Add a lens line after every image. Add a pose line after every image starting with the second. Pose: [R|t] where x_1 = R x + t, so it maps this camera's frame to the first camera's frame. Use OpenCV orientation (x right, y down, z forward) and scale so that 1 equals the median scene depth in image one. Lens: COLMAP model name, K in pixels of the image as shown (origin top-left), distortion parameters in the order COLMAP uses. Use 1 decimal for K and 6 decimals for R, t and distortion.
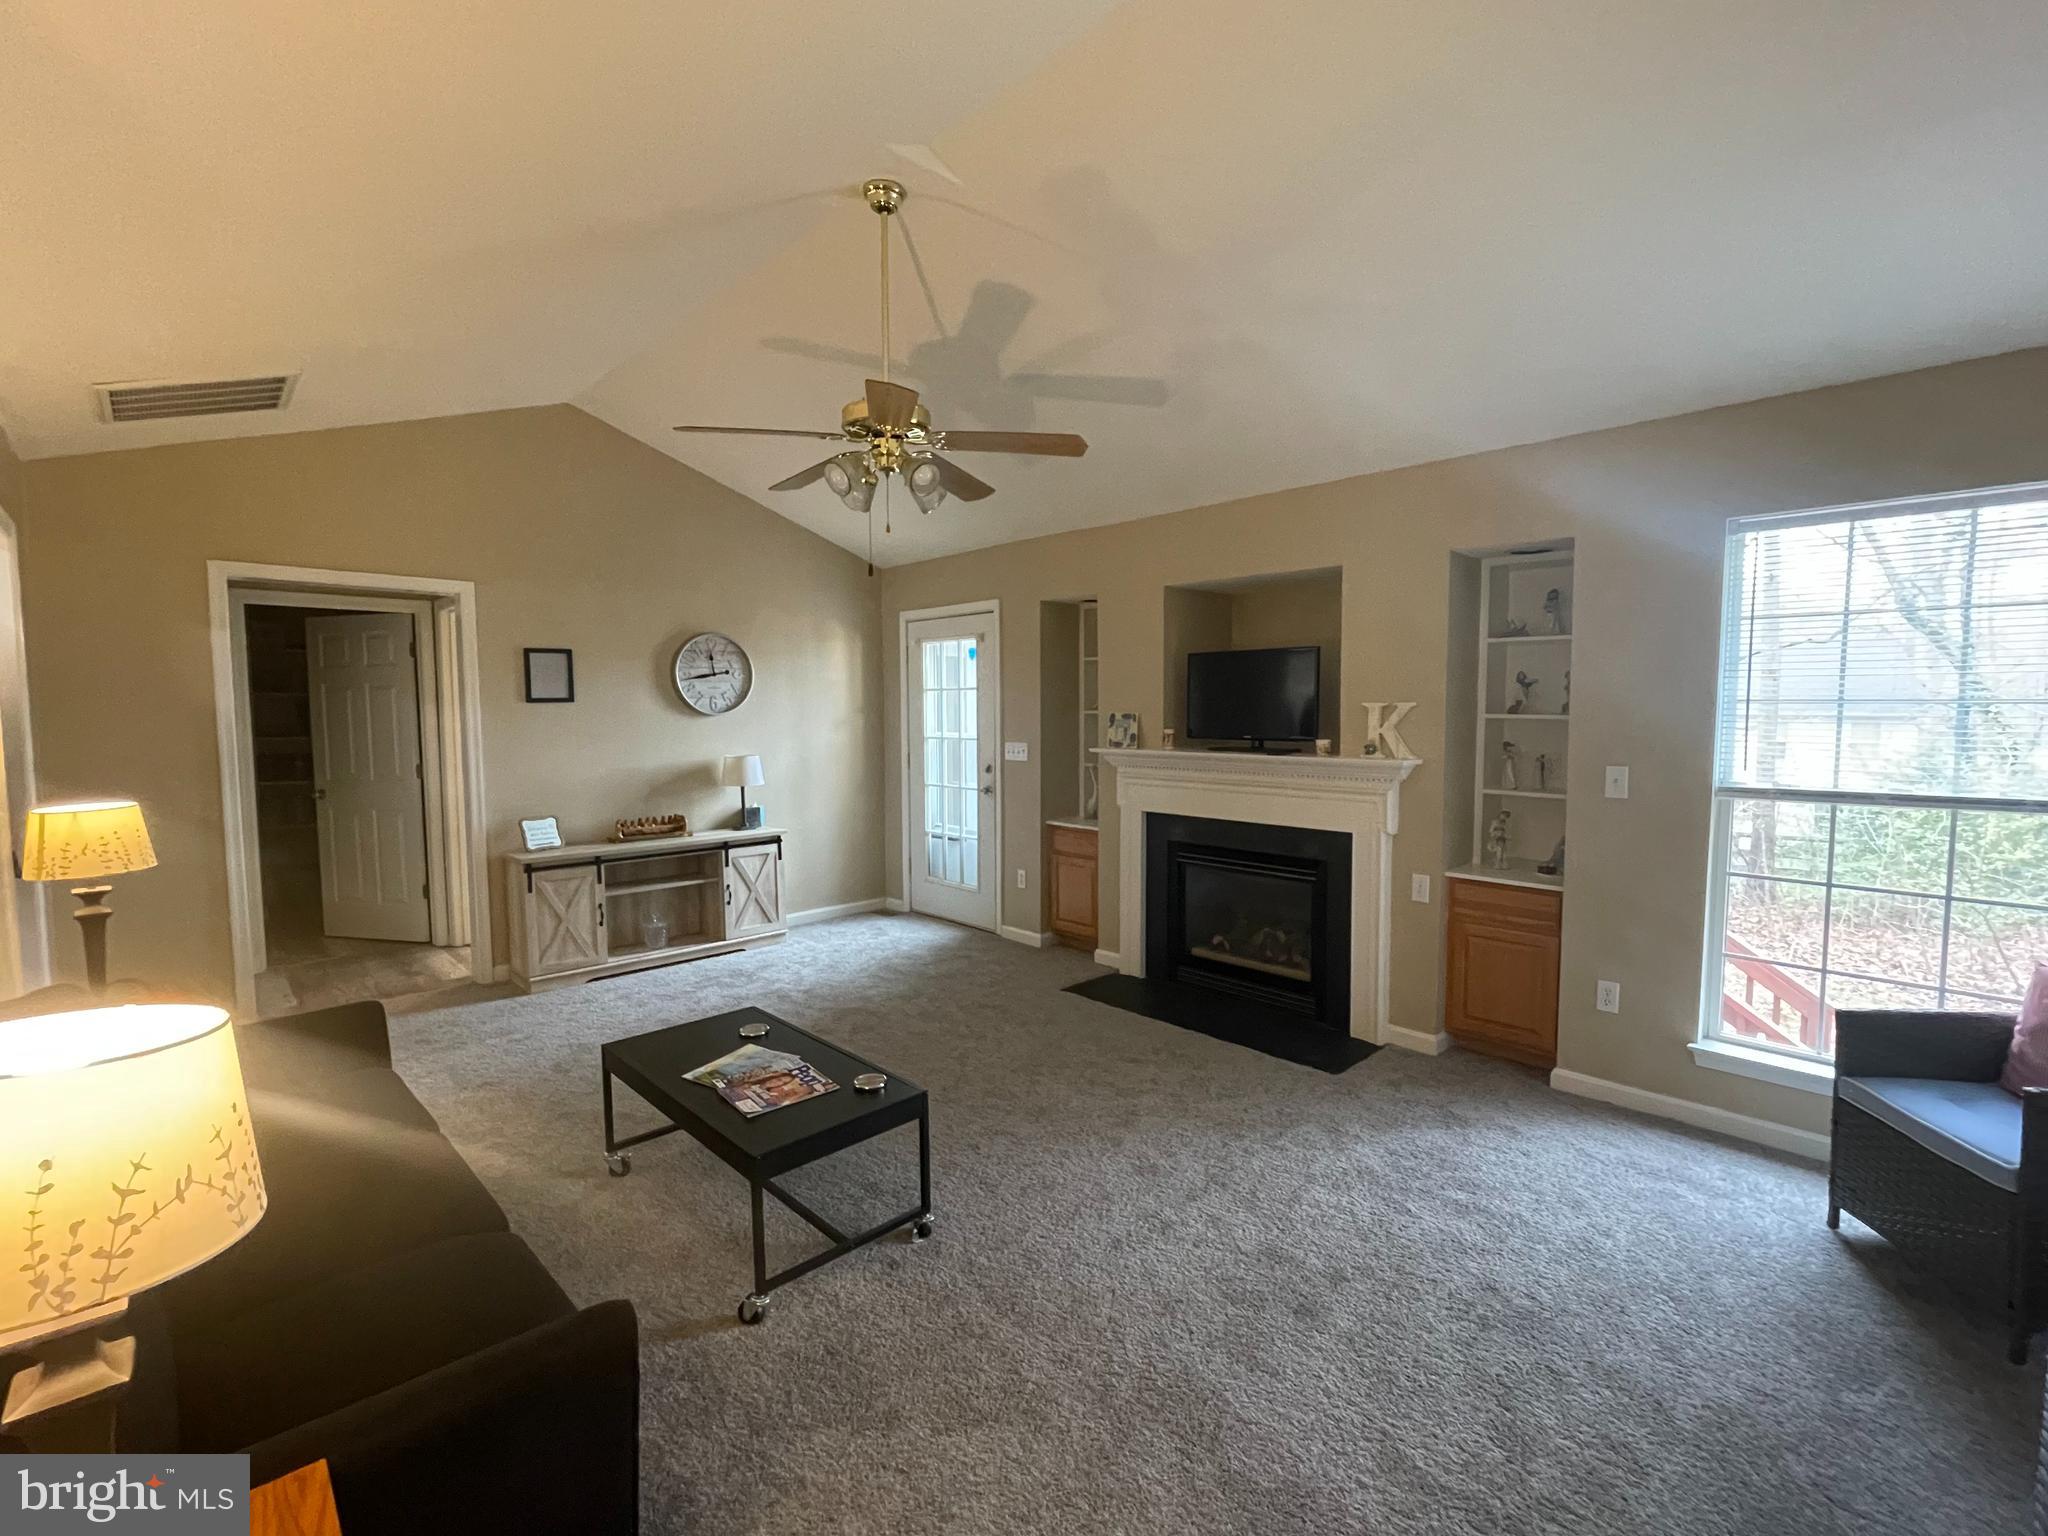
lens RADIAL K [[922.6, 0, 1025.2], [0, 922.6, 767.7], [0, 0, 1]] dist [-0.001500, 0.000093]
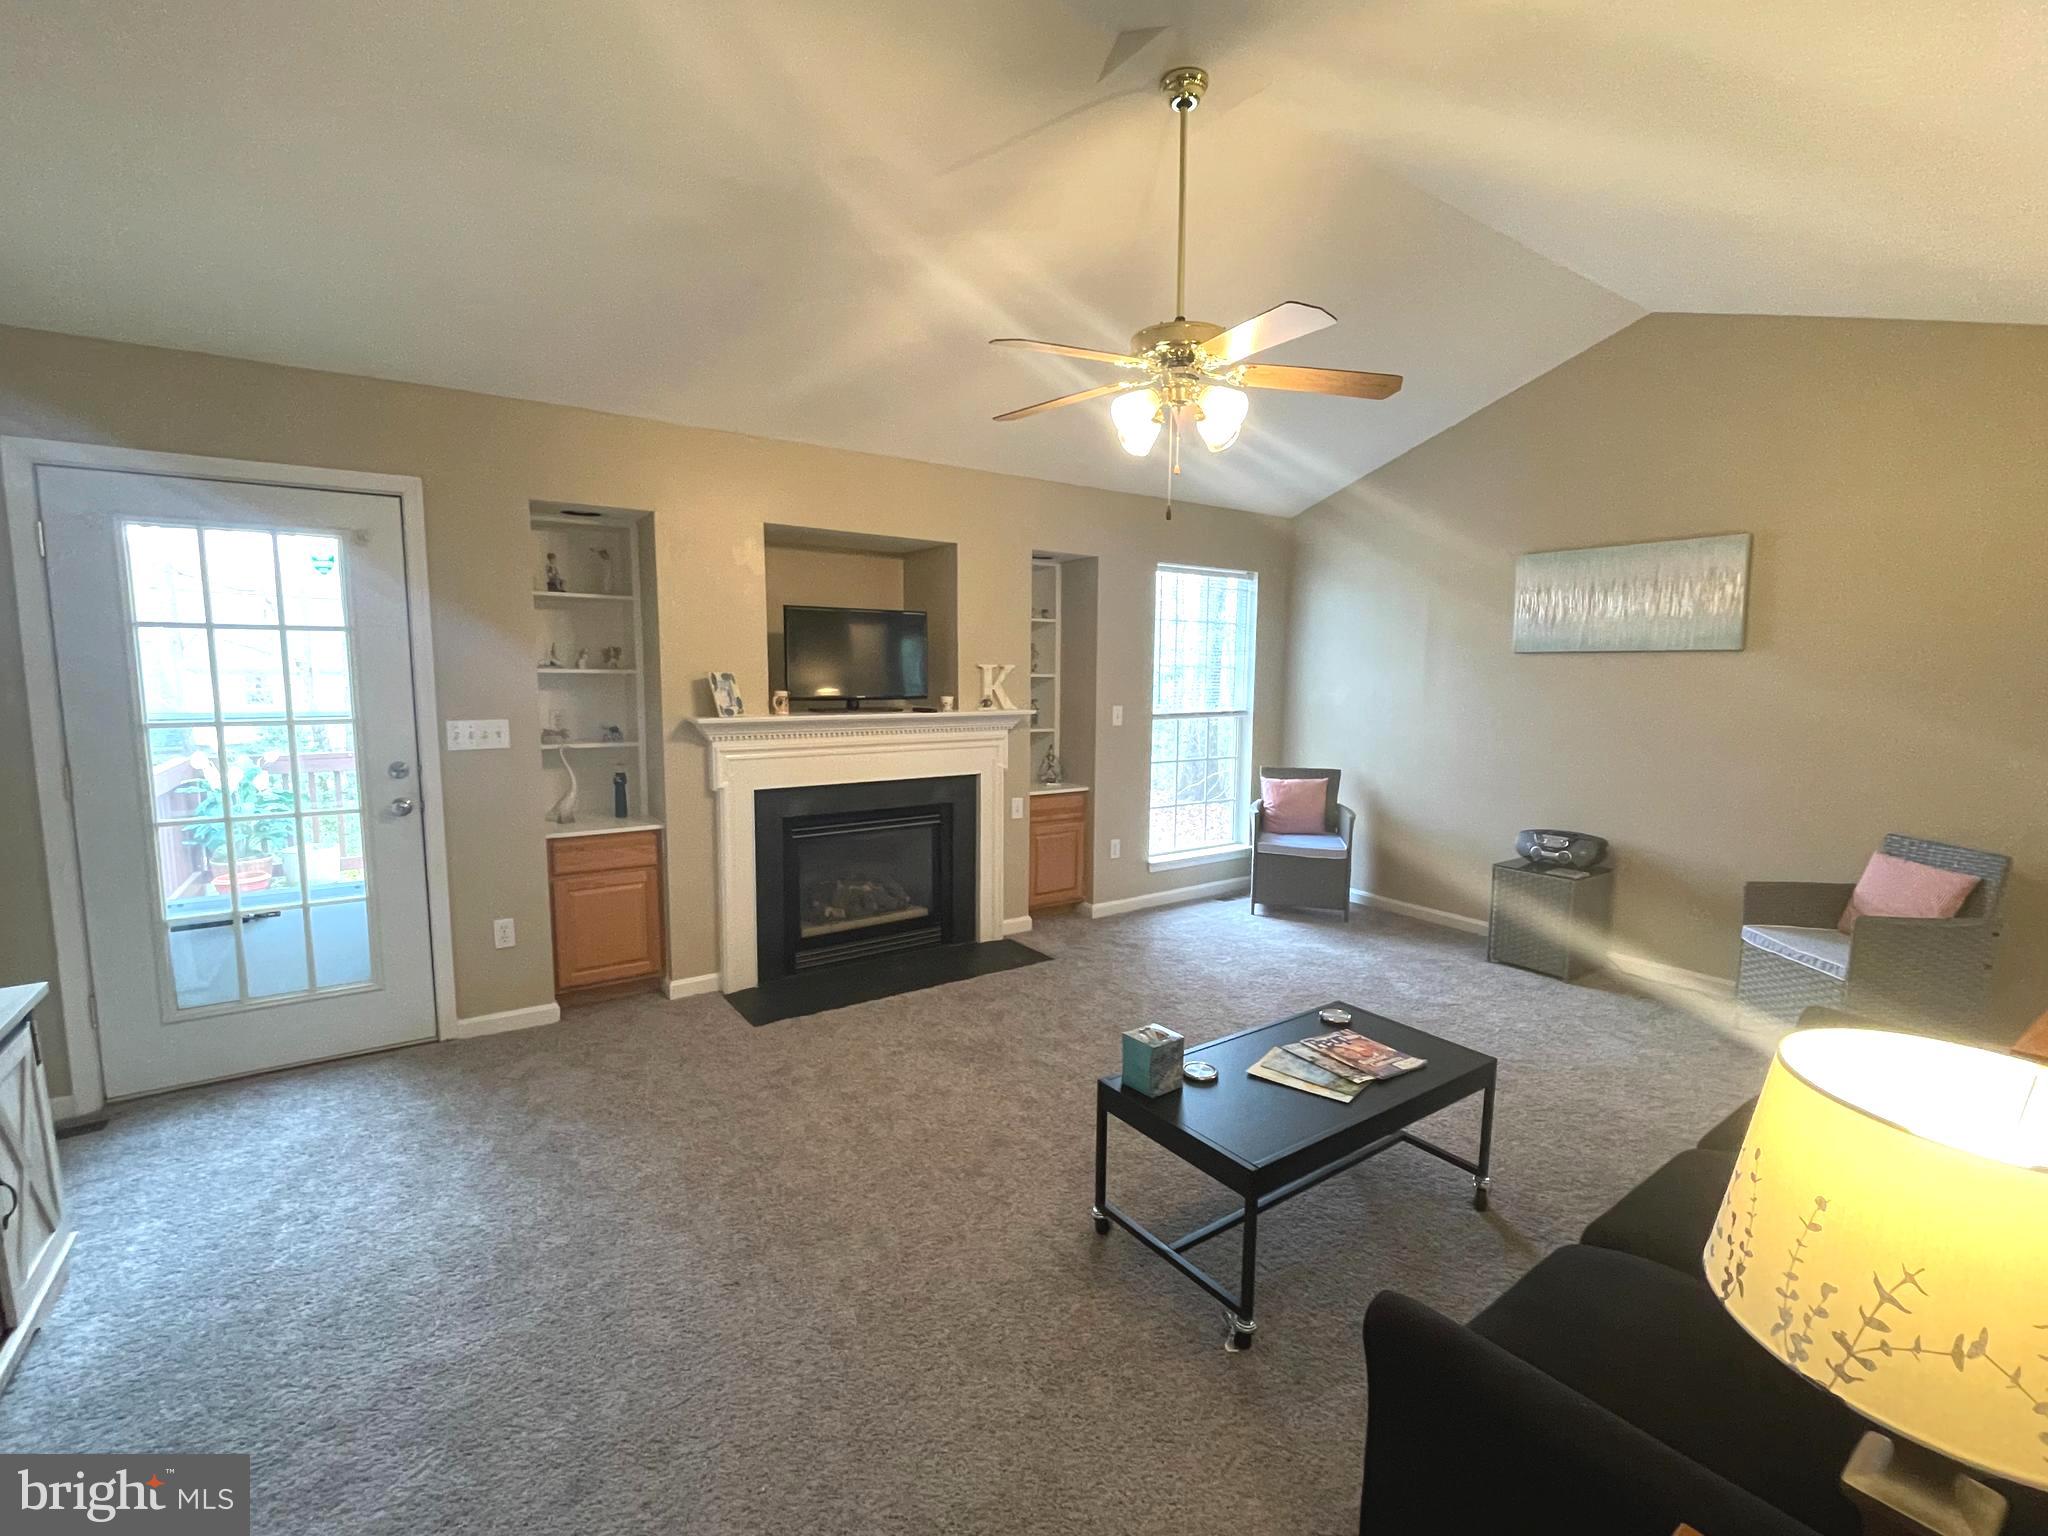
lens RADIAL K [[922.6, 0, 1031.1], [0, 922.6, 766.9], [0, 0, 1]] dist [-0.001500, 0.000093]
pose [[0.128336, -0.101938, 0.986478, -0.788025], [0.057162, 0.993810, 0.095259, -0.046481], [-0.990082, 0.044164, 0.133368, 0.751446]]
